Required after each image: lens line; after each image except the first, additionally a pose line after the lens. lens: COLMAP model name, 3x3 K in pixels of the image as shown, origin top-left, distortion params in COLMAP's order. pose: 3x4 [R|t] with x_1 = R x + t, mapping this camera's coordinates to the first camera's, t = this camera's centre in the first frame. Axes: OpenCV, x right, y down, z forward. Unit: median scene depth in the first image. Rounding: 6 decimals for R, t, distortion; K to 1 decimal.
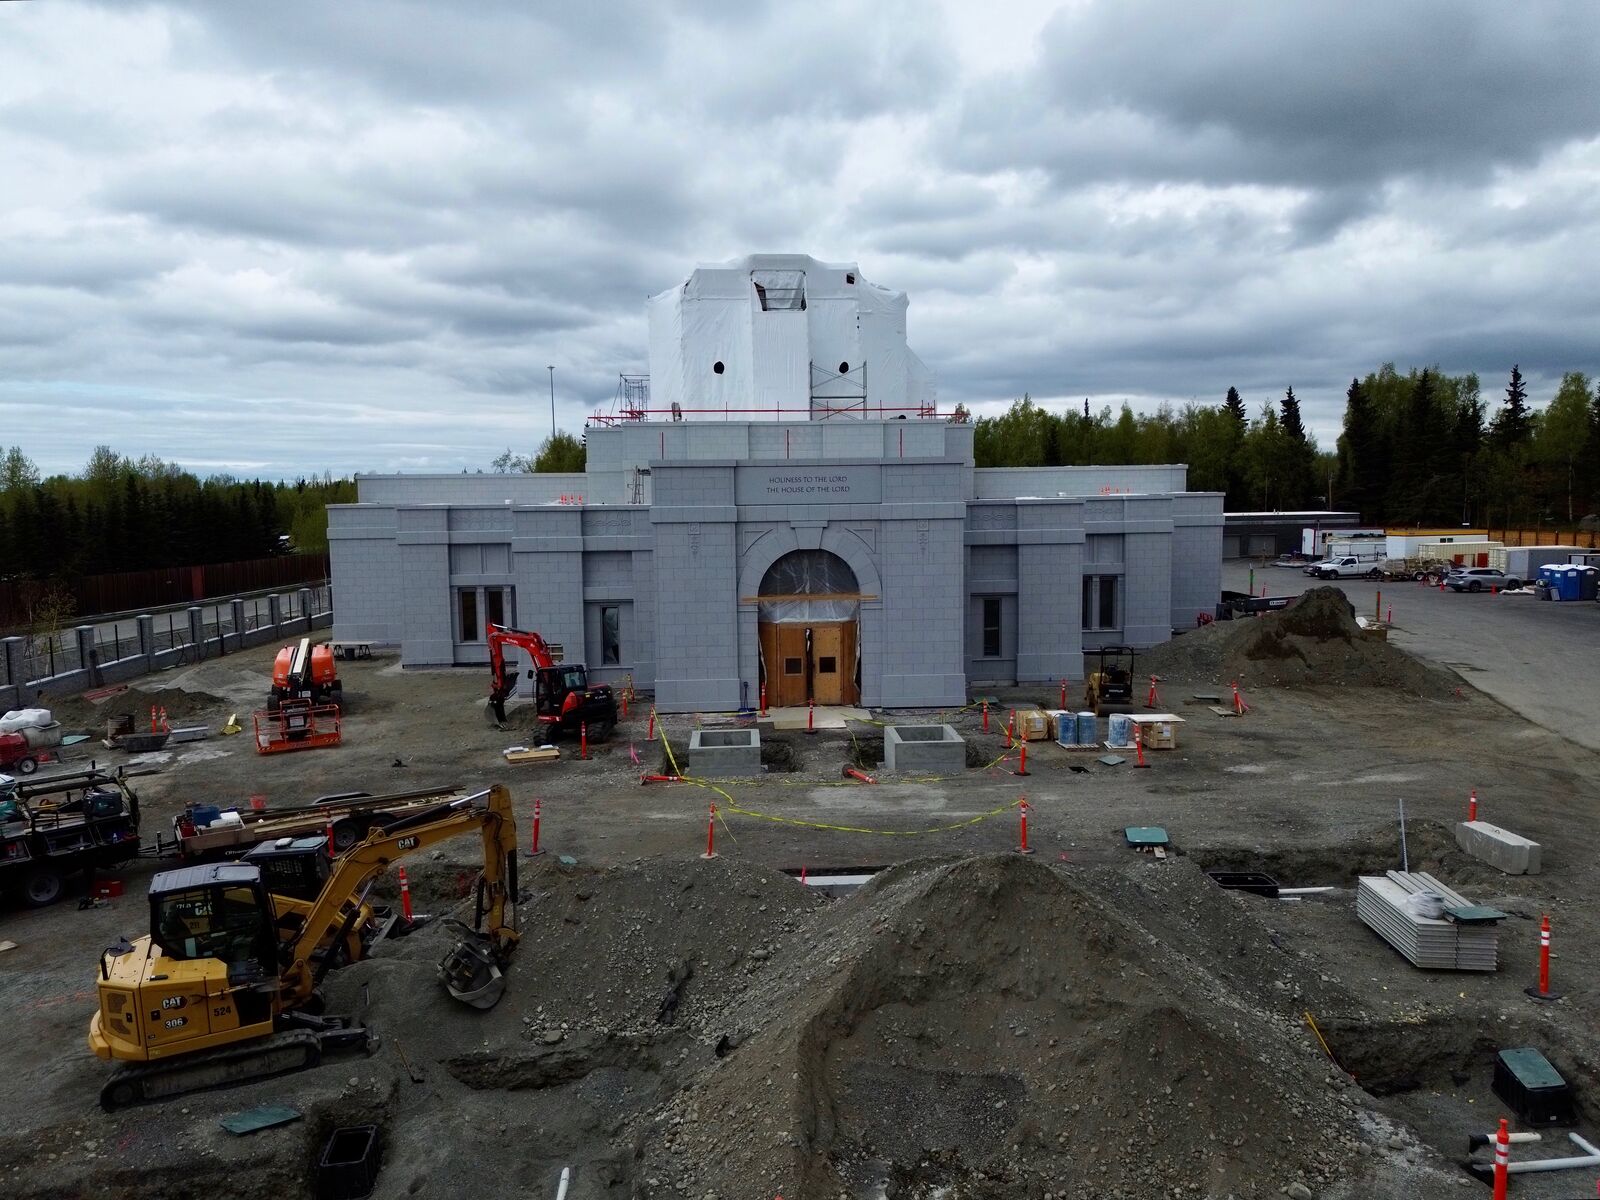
lens RADIAL K [[1145.2, 0, 807.1], [0, 1145.2, 599.1], [0, 0, 1]] dist [0.080150, -0.079742]
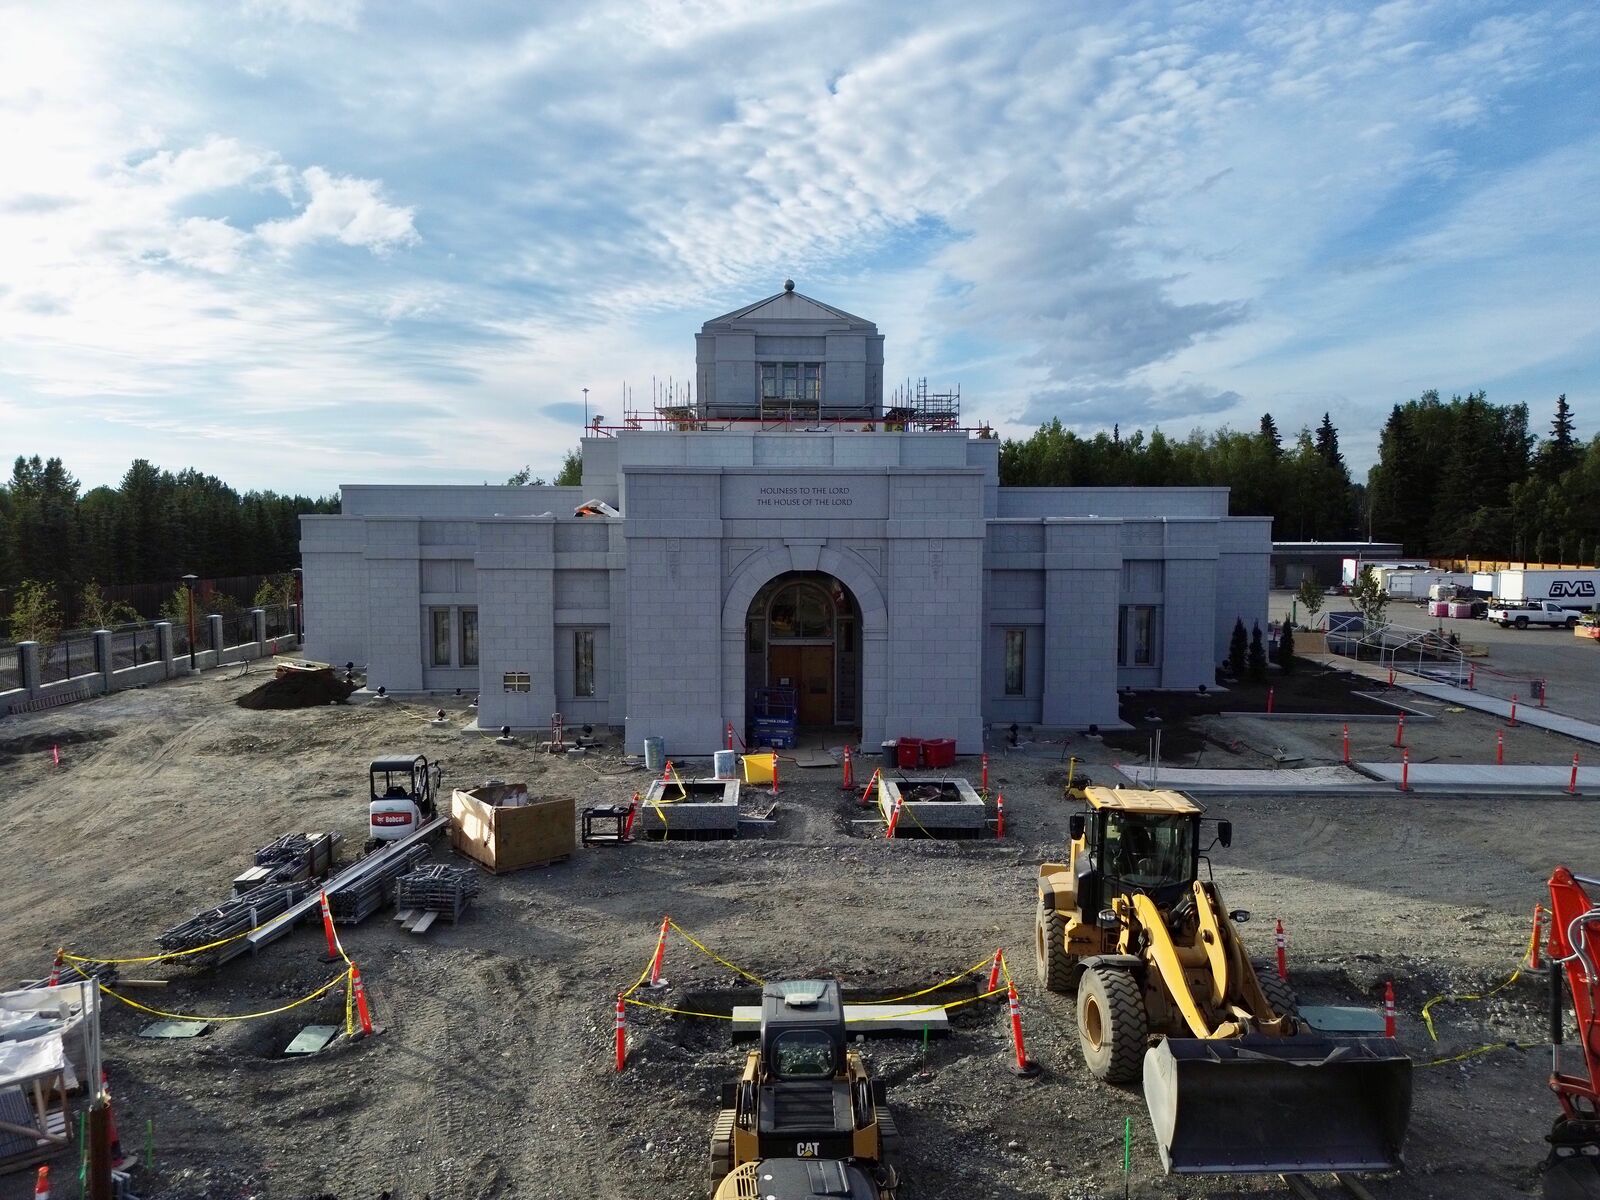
lens RADIAL K [[1116.2, 0, 805.8], [0, 1116.2, 596.7], [0, 0, 1]] dist [0.086999, -0.089960]
pose [[0.999472, 0.017282, -0.027524, 0.019873], [-0.017884, 0.999602, -0.021799, -0.003673], [0.027137, 0.022279, 0.999383, 0.112875]]
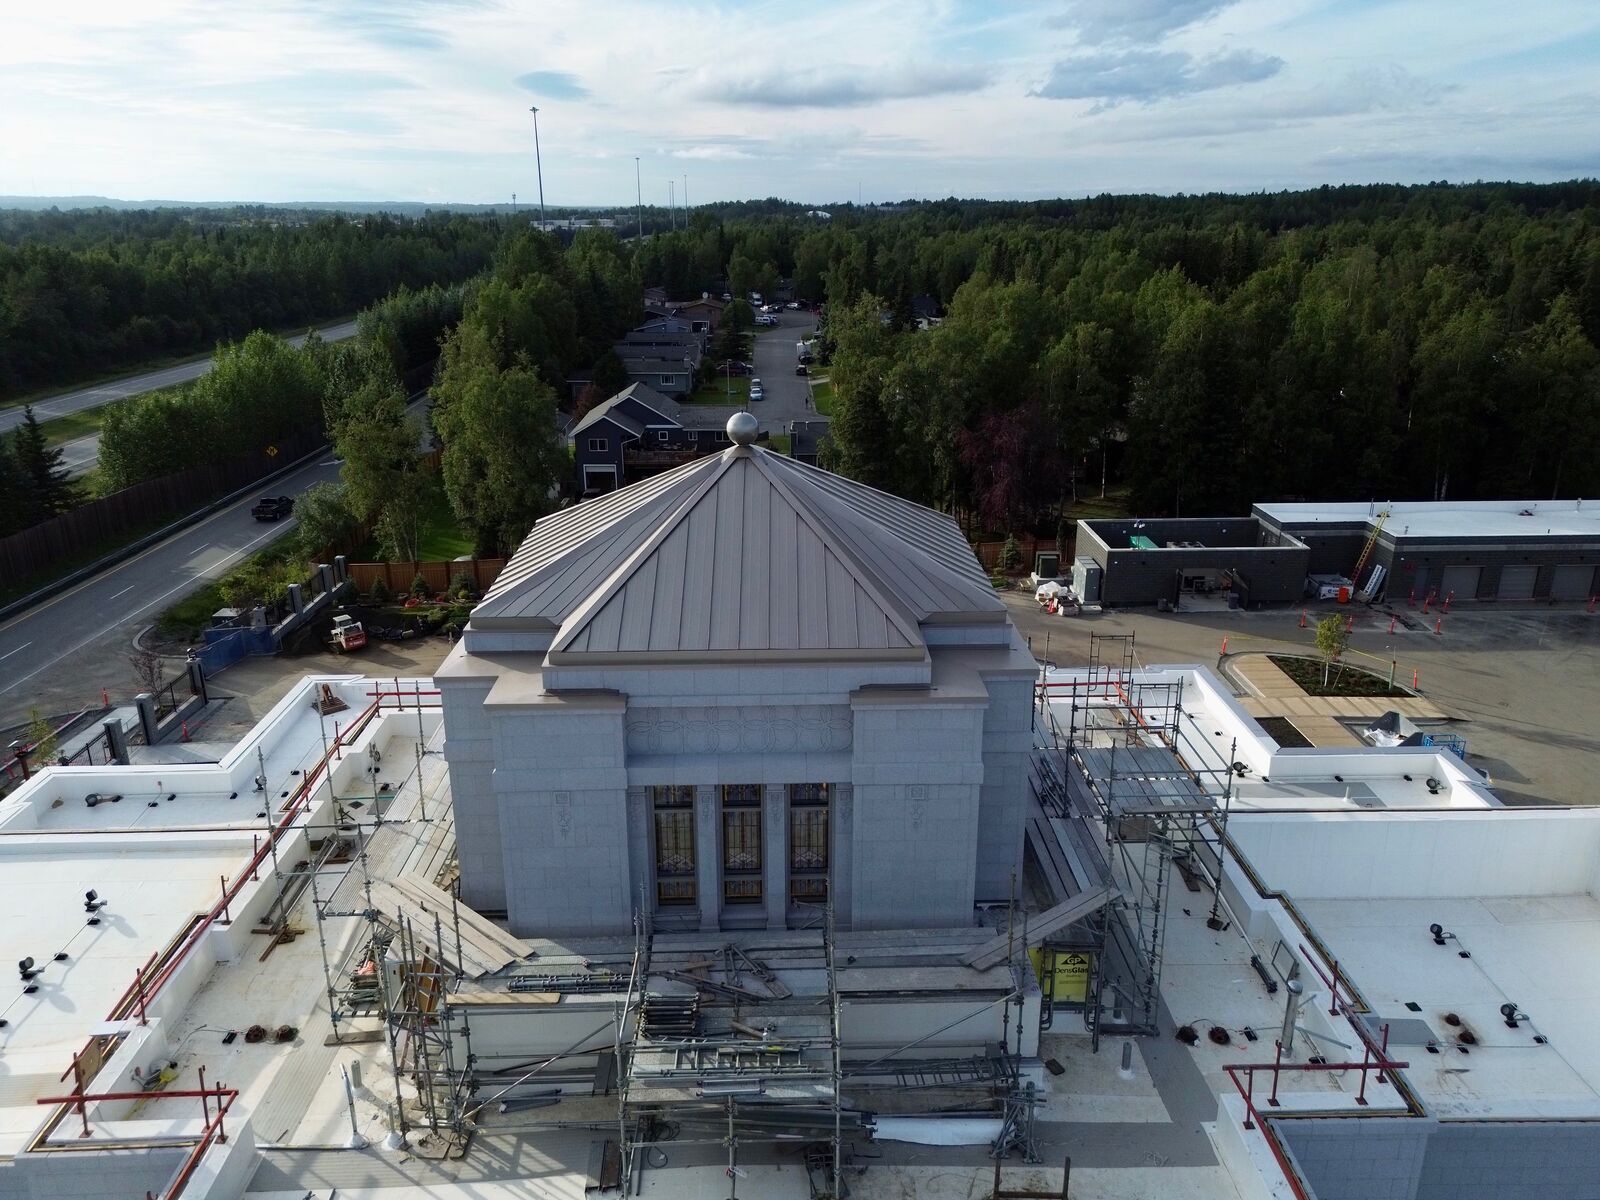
lens RADIAL K [[1117.7, 0, 806.0], [0, 1117.7, 595.3], [0, 0, 1]] dist [0.075923, -0.071834]
pose [[0.999485, 0.021604, -0.023728, -0.003053], [-0.015342, 0.971149, 0.237980, -0.409876], [0.028184, -0.237494, 0.970980, 0.912279]]
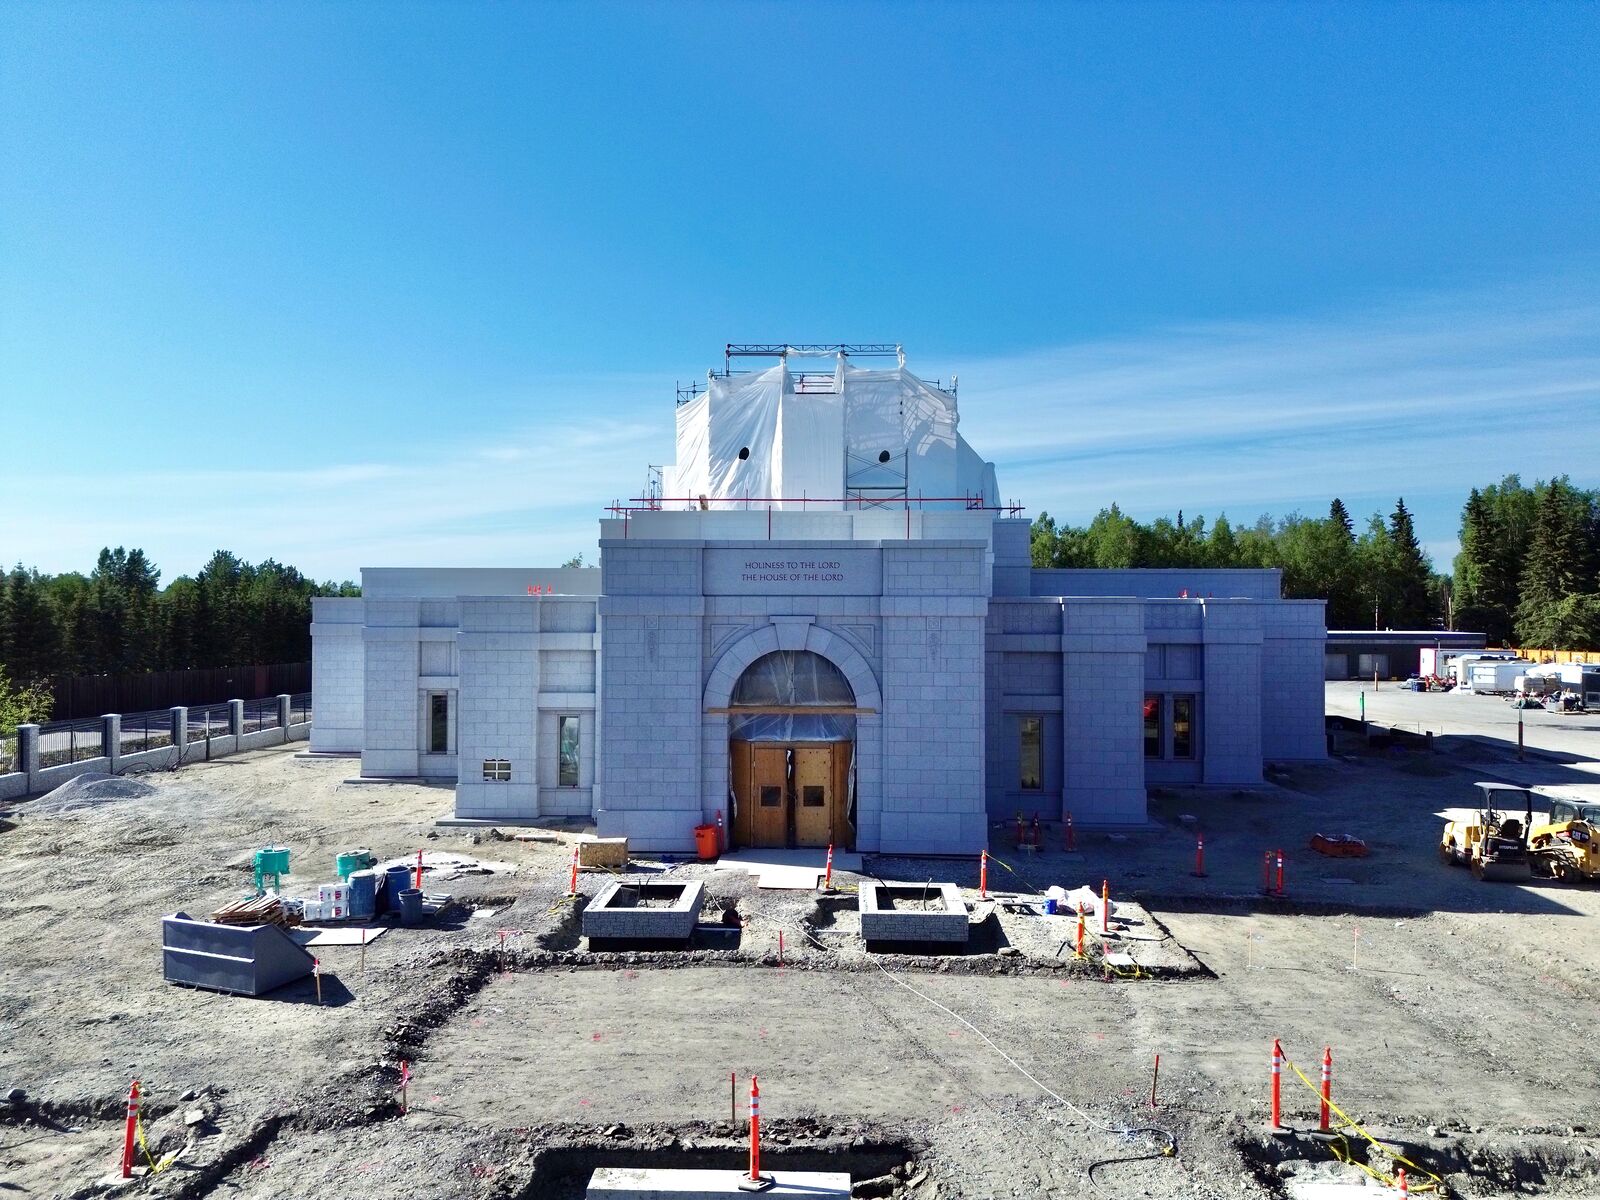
lens RADIAL K [[1117.7, 0, 806.0], [0, 1117.7, 595.3], [0, 0, 1]] dist [0.075923, -0.071834]
pose [[0.995743, 0.015235, -0.090902, 0.062535], [-0.024494, 0.994521, -0.101629, -0.001644], [0.088856, 0.103423, 0.990661, 0.159526]]
